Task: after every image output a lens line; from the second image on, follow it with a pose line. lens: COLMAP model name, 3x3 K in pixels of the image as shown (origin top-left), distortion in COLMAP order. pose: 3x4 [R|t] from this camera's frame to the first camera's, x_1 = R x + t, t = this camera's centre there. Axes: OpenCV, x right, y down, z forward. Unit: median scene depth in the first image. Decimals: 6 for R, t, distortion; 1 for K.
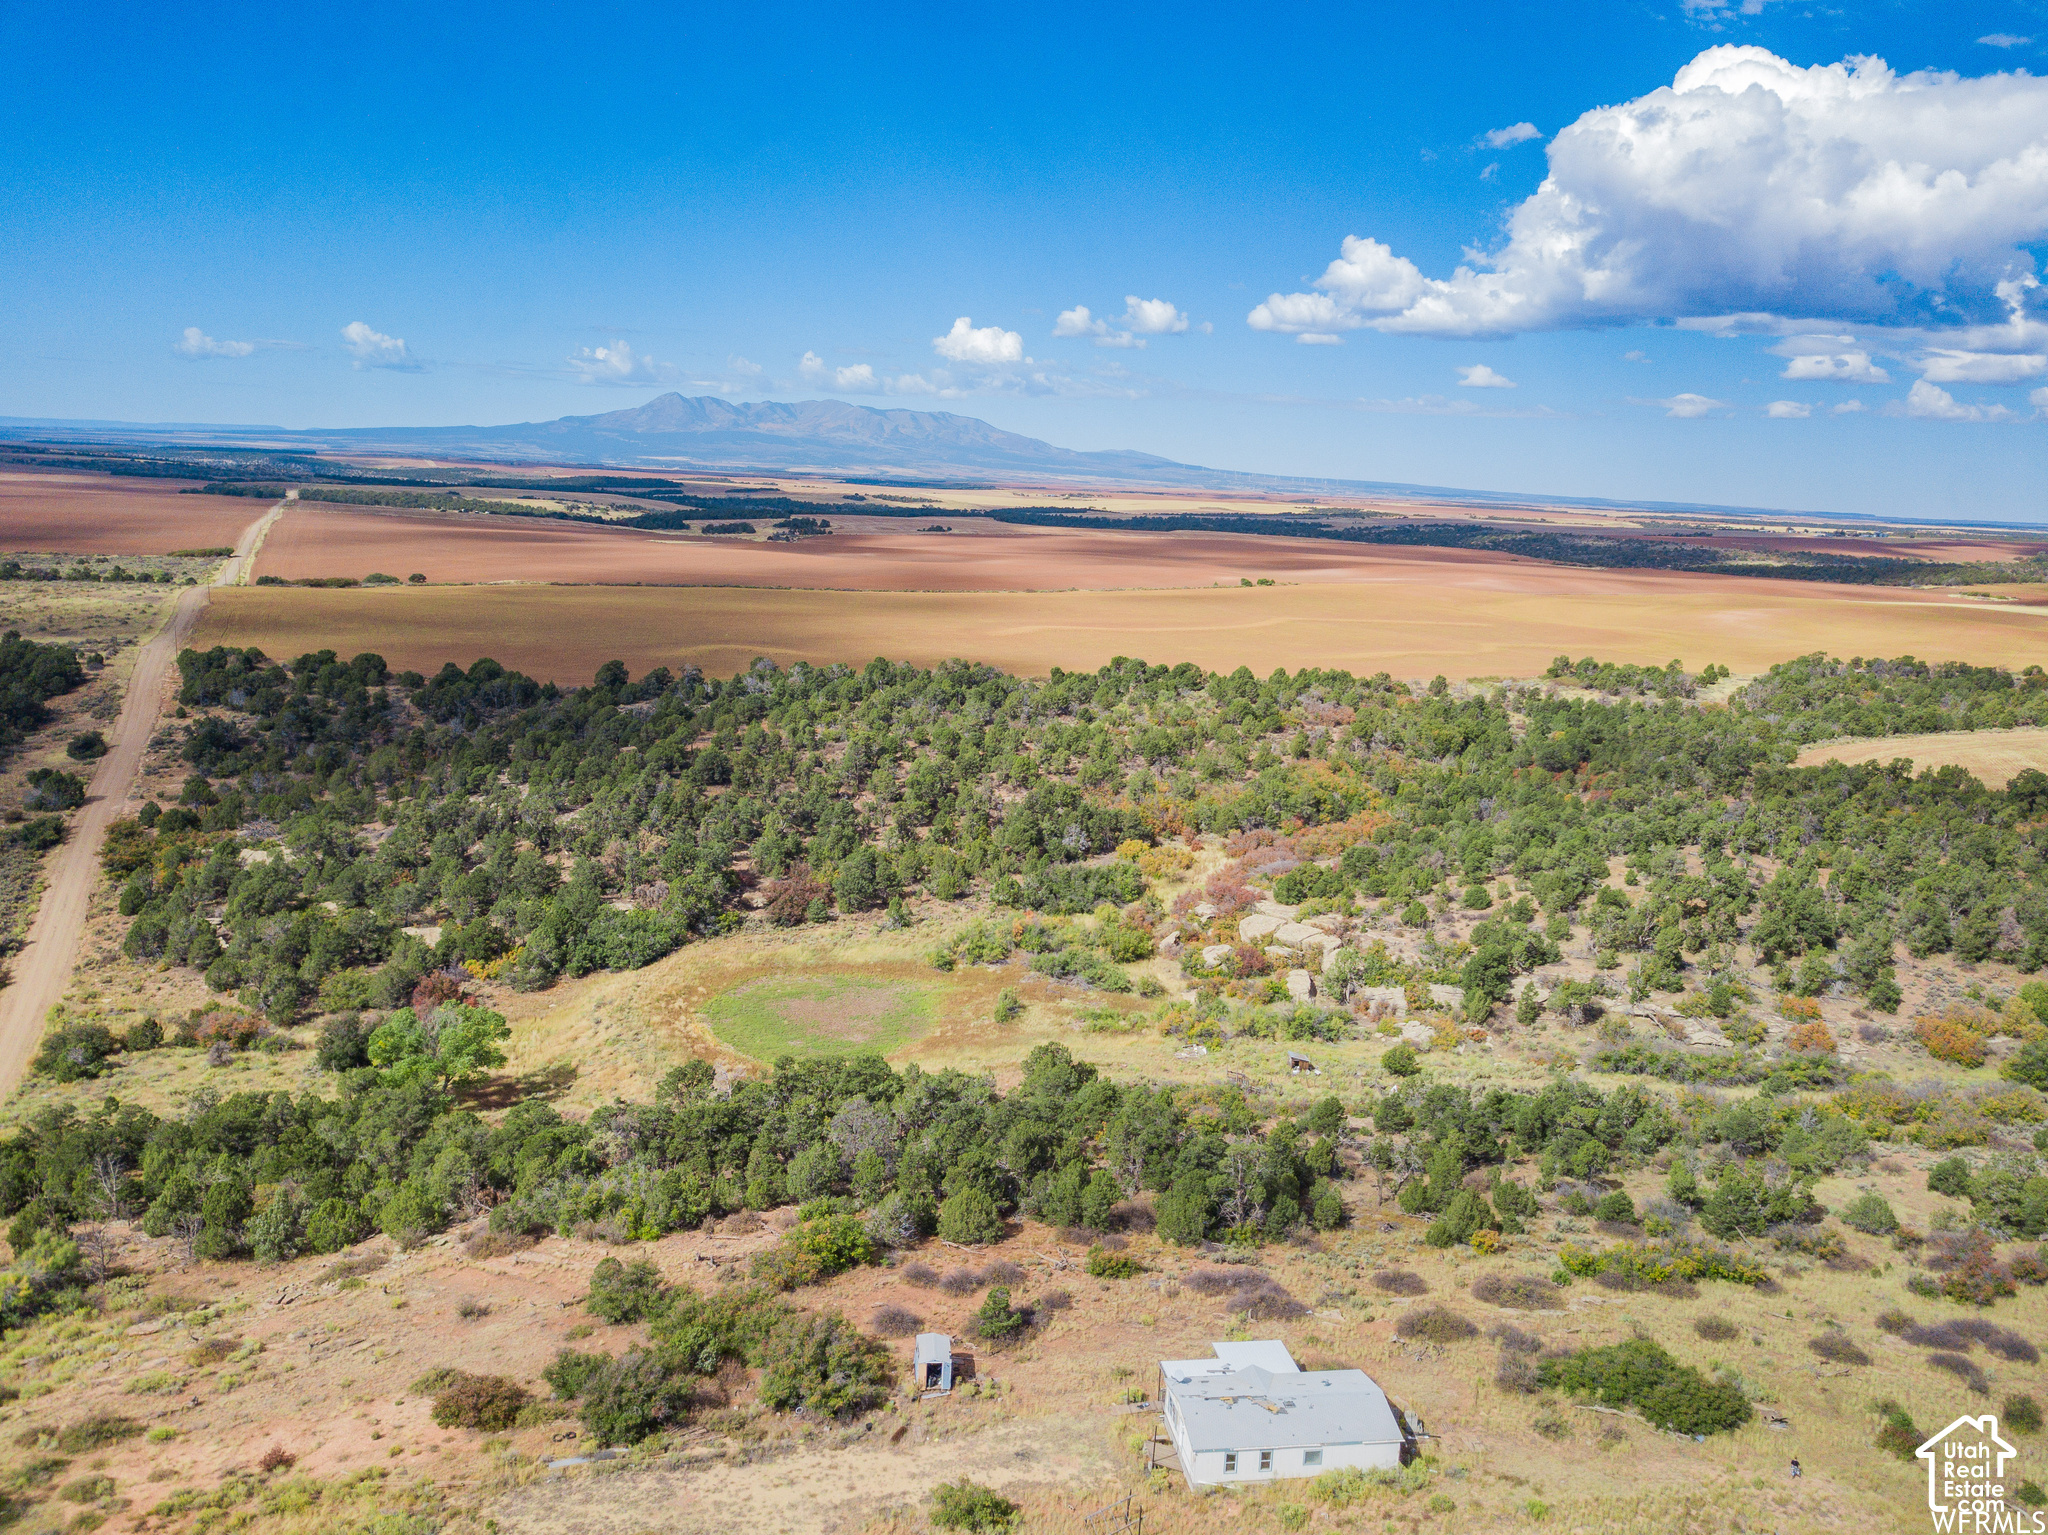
lens RADIAL K [[1562.3, 0, 1031.9], [0, 1562.3, 804.8], [0, 0, 1]] dist [0.014858, -0.015538]
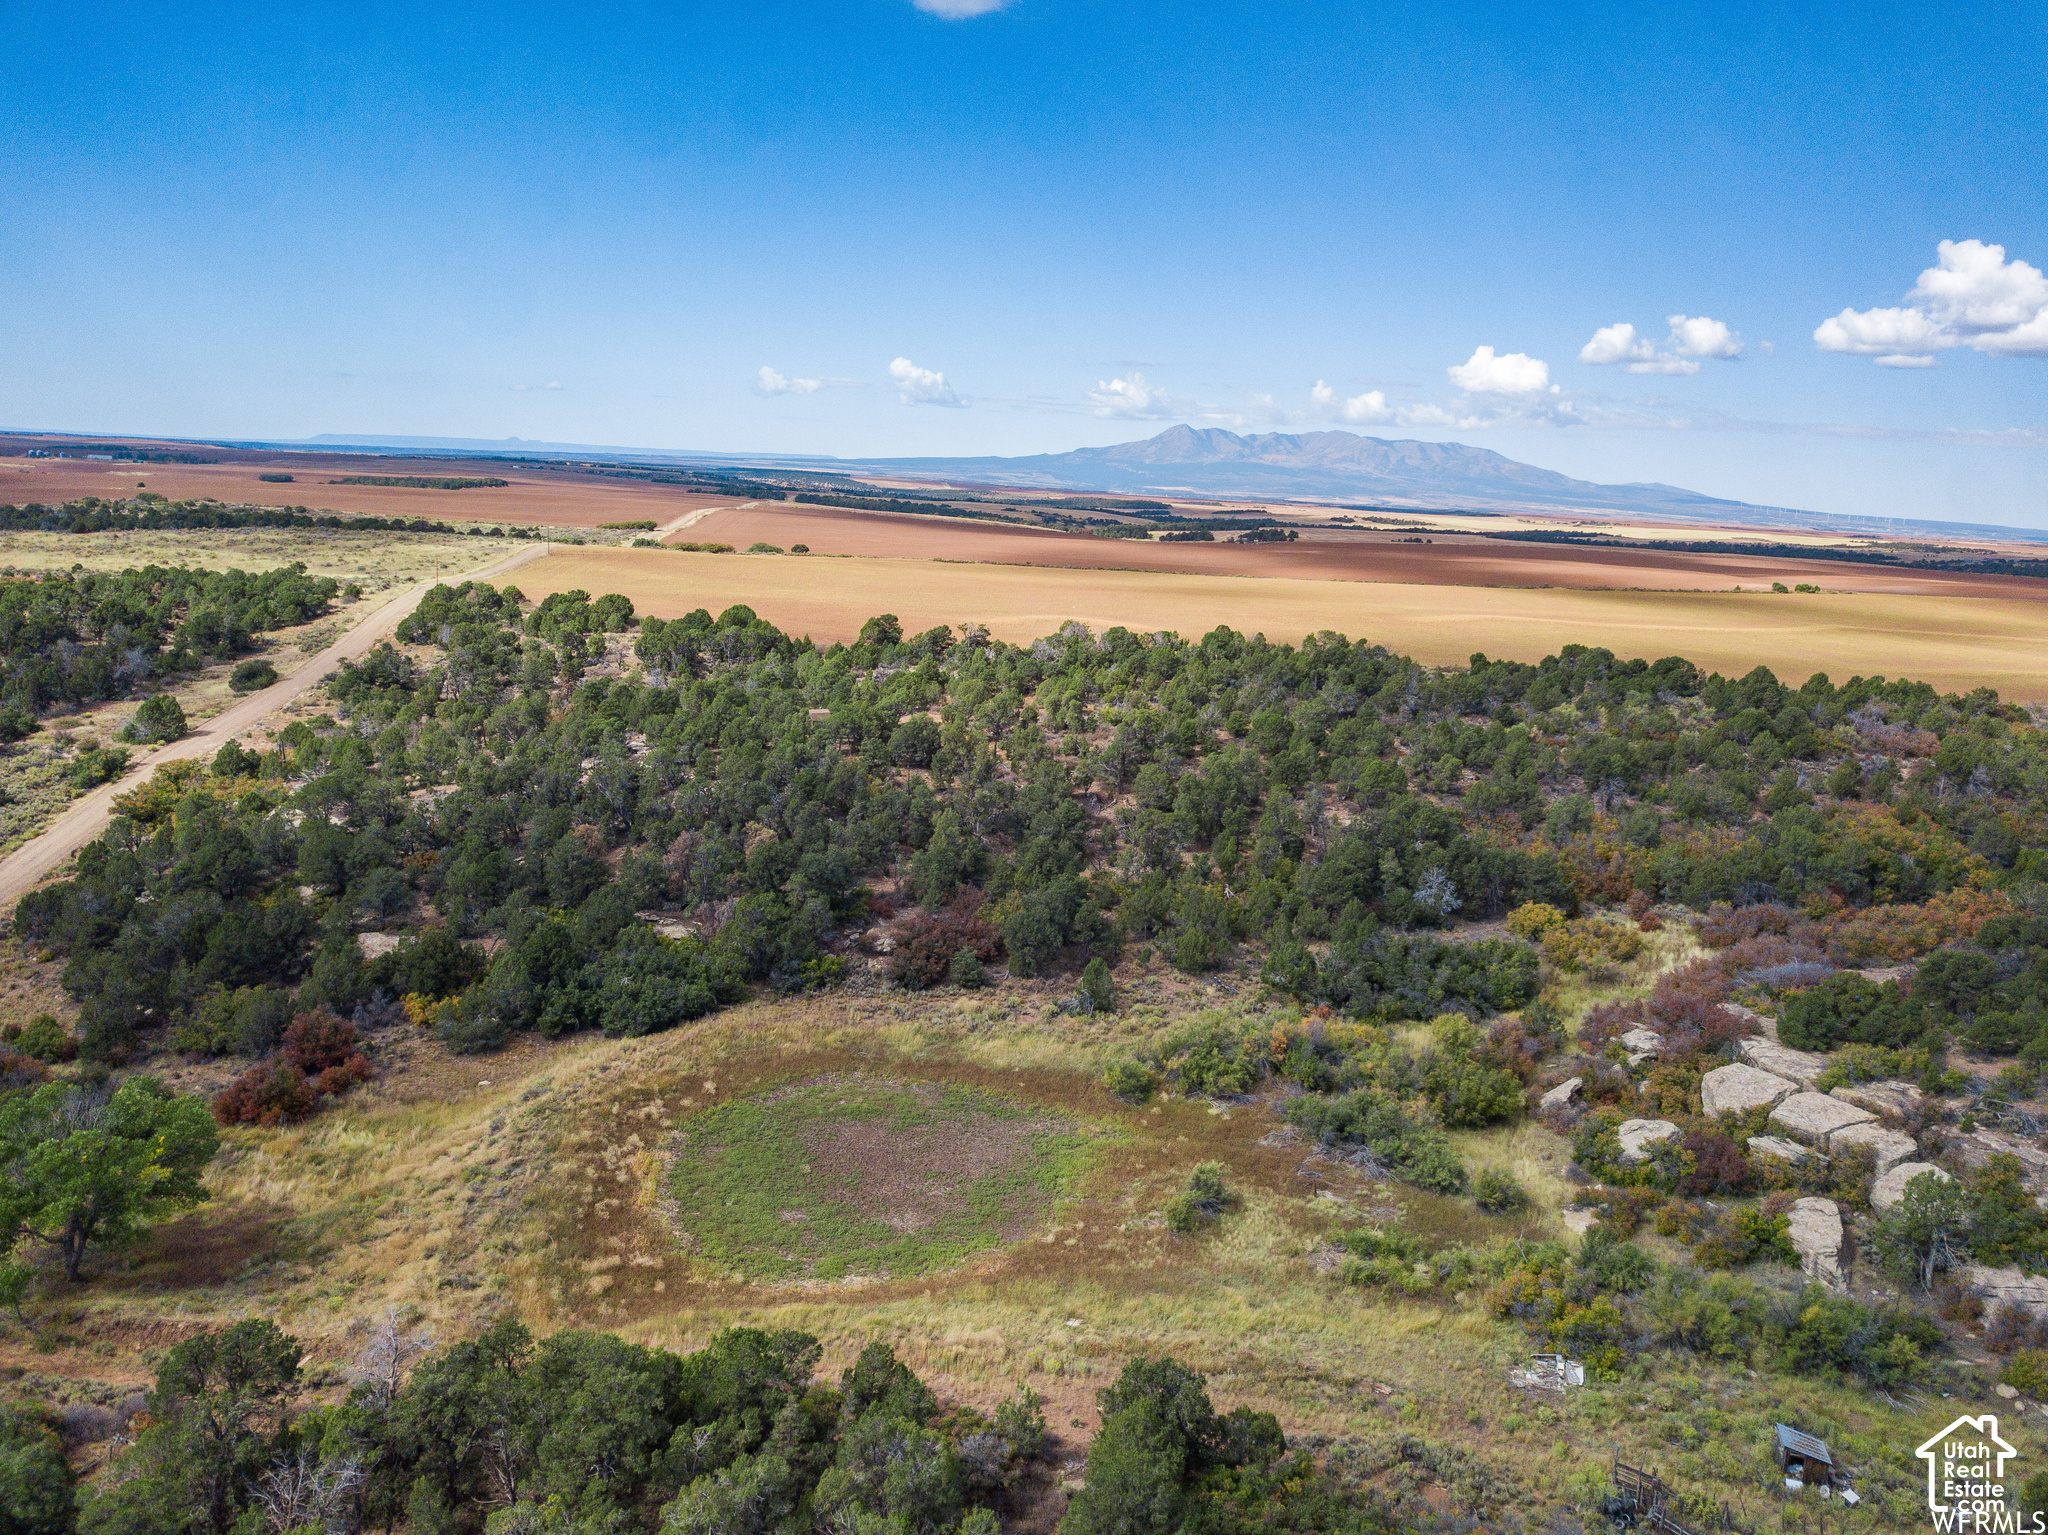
lens RADIAL K [[1562.3, 0, 1031.3], [0, 1562.3, 780.2], [0, 0, 1]] dist [0.014858, -0.015538]
pose [[0.950369, 0.068549, -0.303481, 0.074283], [-0.079247, 0.996588, -0.023062, 0.005779], [0.300865, 0.045967, 0.952558, 0.440478]]
